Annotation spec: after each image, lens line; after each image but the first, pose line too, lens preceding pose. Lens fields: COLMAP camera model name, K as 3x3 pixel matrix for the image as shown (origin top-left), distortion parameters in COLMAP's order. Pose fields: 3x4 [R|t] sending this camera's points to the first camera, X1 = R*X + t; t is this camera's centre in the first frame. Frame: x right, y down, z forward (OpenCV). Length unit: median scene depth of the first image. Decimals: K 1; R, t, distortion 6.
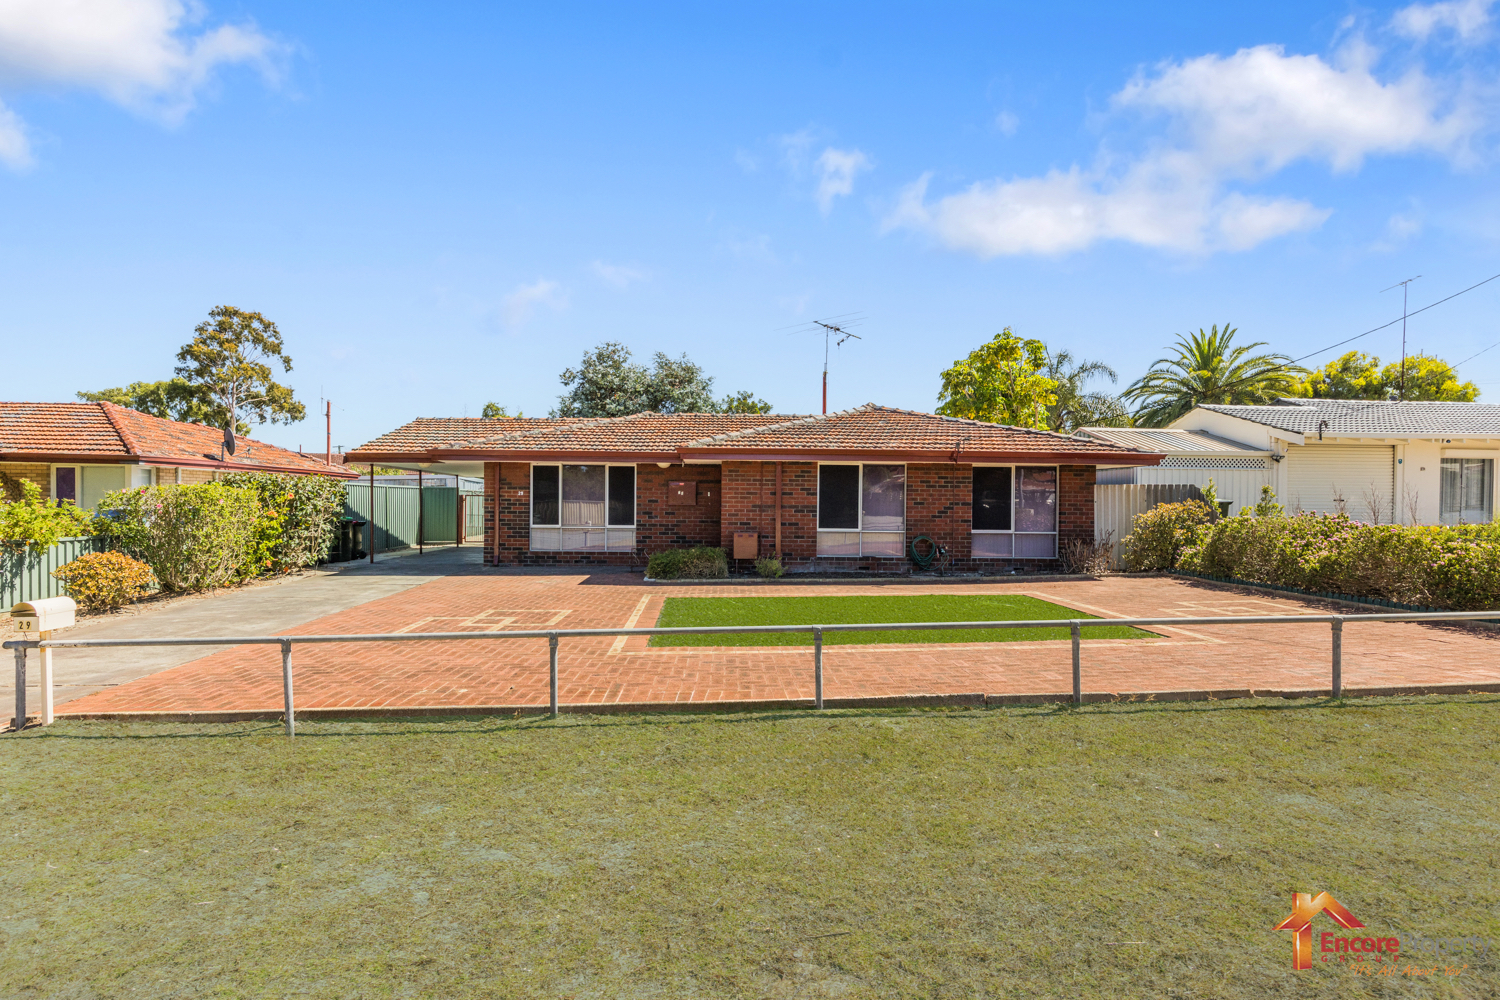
lens RADIAL K [[659.3, 0, 750.0], [0, 659.3, 500.0], [0, 0, 1]] dist [-0.027591, 0.000018]
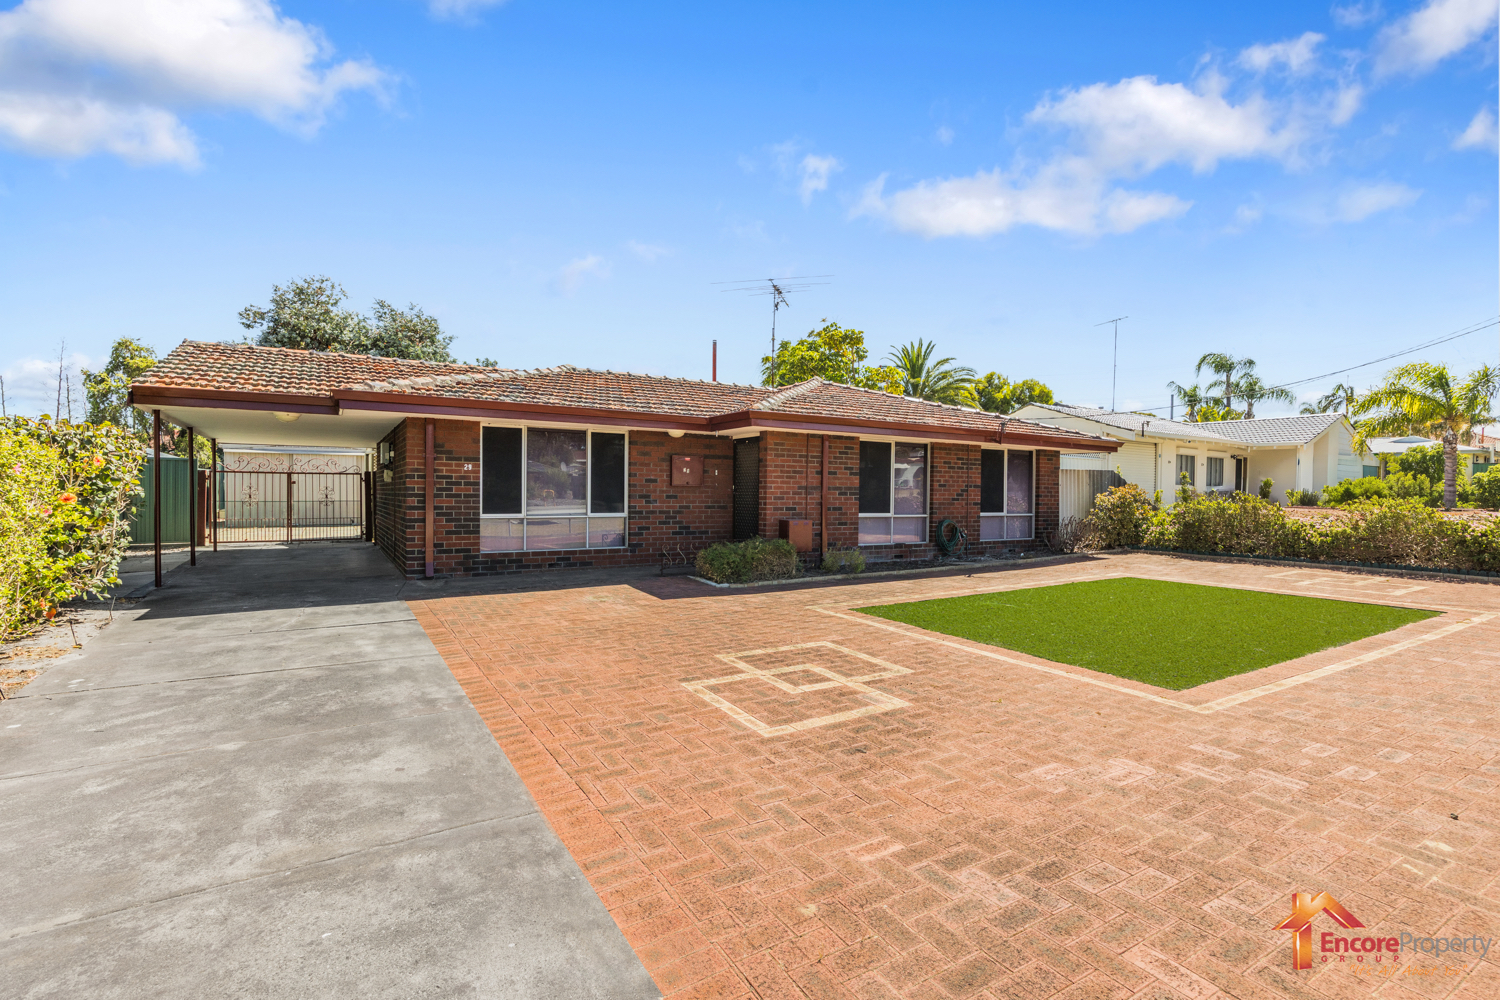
lens RADIAL K [[659.3, 0, 750.0], [0, 659.3, 500.0], [0, 0, 1]] dist [-0.027591, 0.000018]
pose [[0.882556, -0.004352, 0.470188, -0.403924], [-0.005237, 0.999804, 0.019082, 0.008876], [-0.470179, -0.019304, 0.882360, 0.277984]]
